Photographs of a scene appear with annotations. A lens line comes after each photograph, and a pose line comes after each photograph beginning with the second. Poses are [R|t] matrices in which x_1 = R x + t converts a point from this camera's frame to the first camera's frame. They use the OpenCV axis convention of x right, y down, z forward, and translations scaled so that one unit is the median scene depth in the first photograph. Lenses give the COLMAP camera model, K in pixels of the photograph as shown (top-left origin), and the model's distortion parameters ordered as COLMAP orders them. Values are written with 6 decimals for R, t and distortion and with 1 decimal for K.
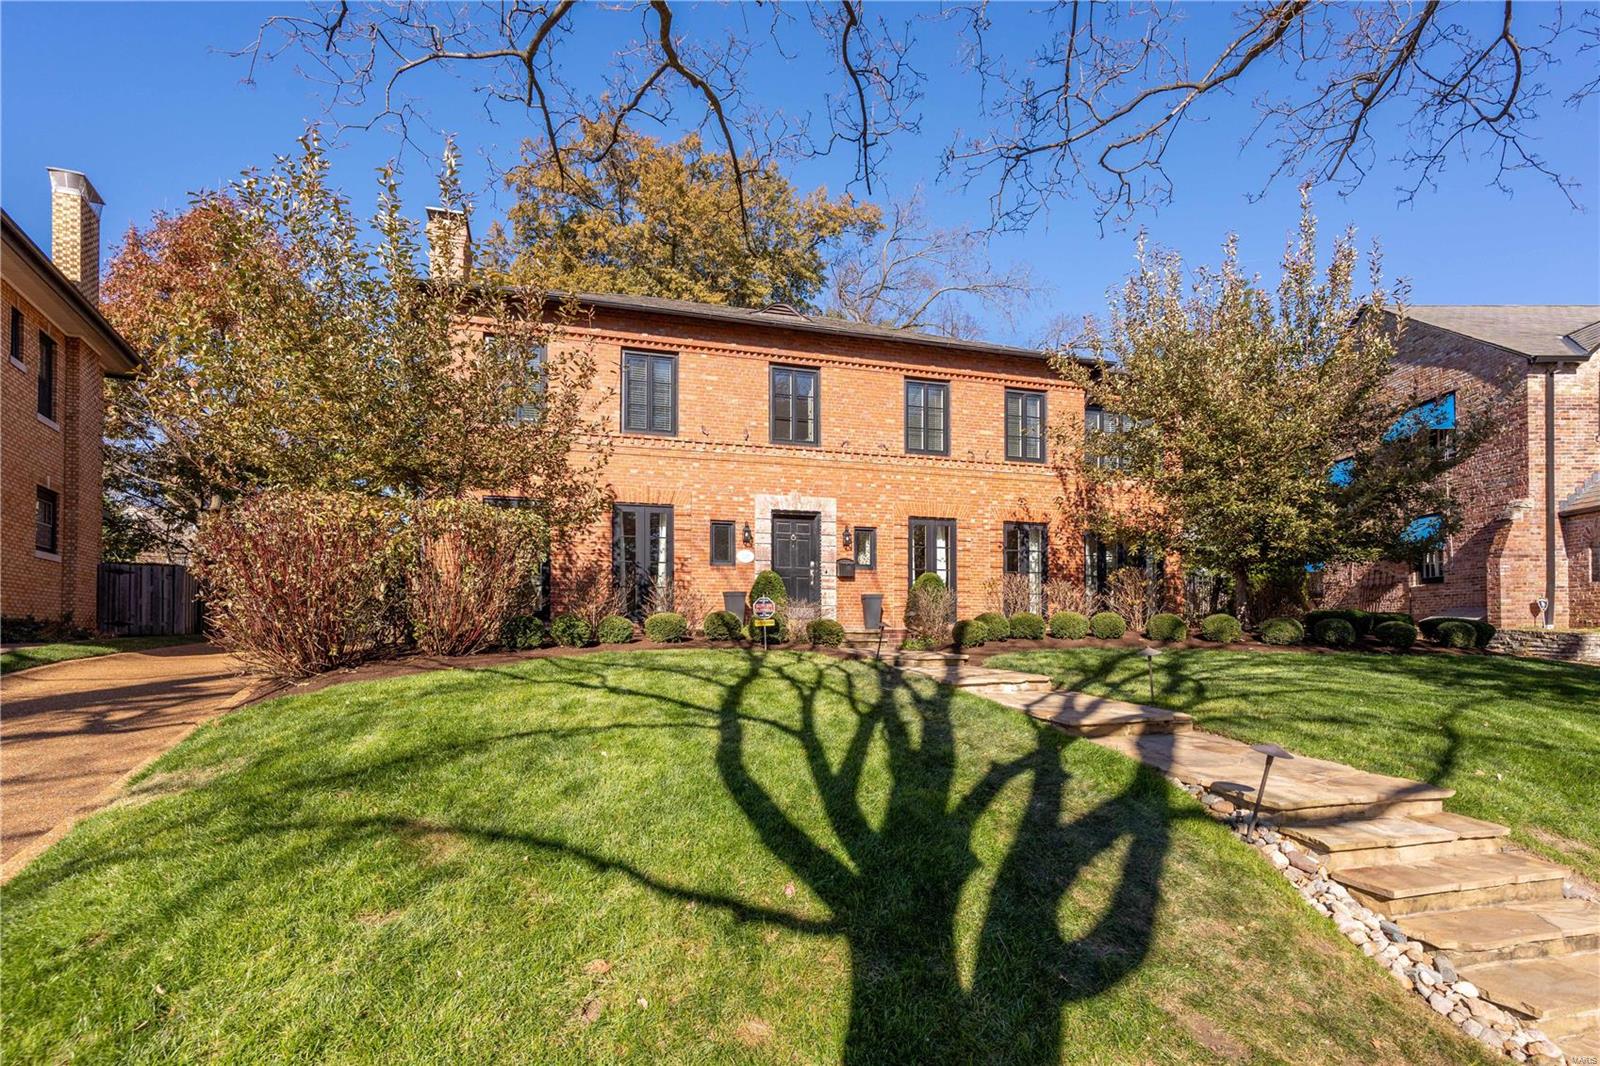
lens RADIAL K [[775.8, 0, 798.1], [0, 775.8, 577.4], [0, 0, 1]] dist [-0.000144, 0.000478]
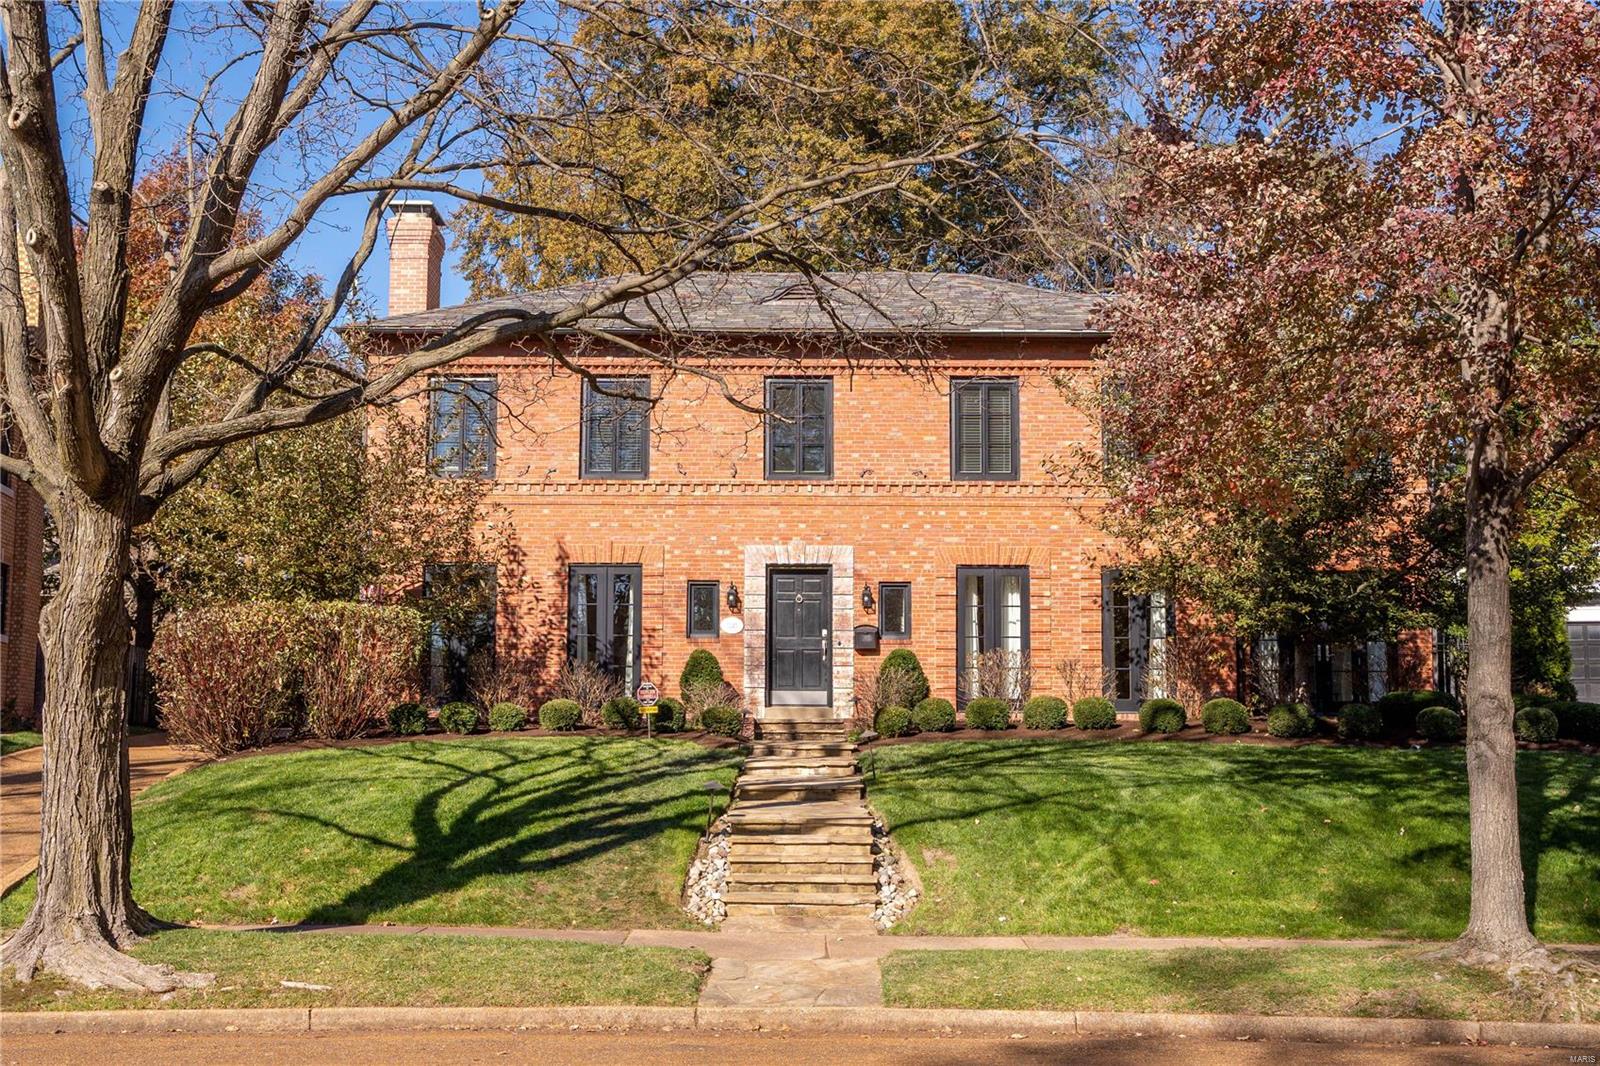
lens RADIAL K [[1755.8, 0, 804.2], [0, 1755.8, 370.7], [0, 0, 1]] dist [-0.002520, 0.000360]
pose [[0.960388, -0.054394, -0.273304, 0.486040], [0.016894, 0.990325, -0.137733, -0.034974], [0.278152, 0.127660, 0.952016, -0.687019]]
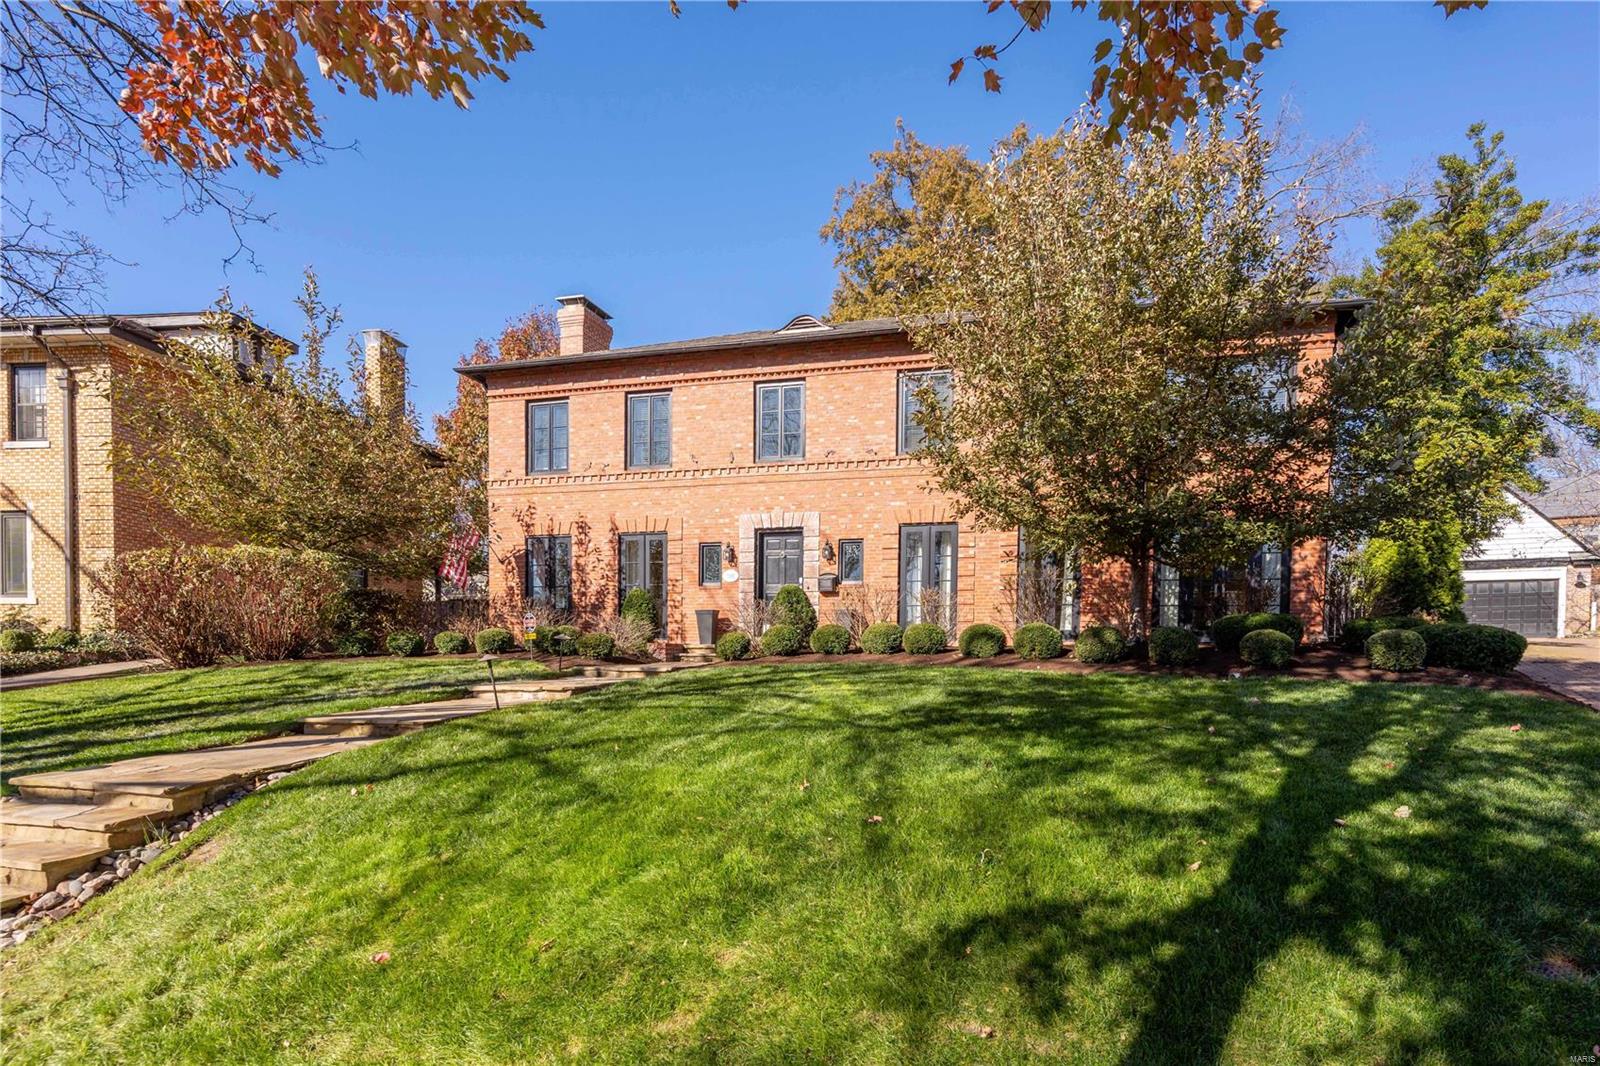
lens RADIAL K [[799.8, 0, 871.9], [0, 799.8, 626.8], [0, 0, 1]] dist [0.003517, 0.000407]
pose [[0.862715, -0.013415, -0.505513, 0.610008], [0.029401, 0.999288, 0.023656, 0.020590], [0.504836, -0.035271, 0.862494, 0.165393]]
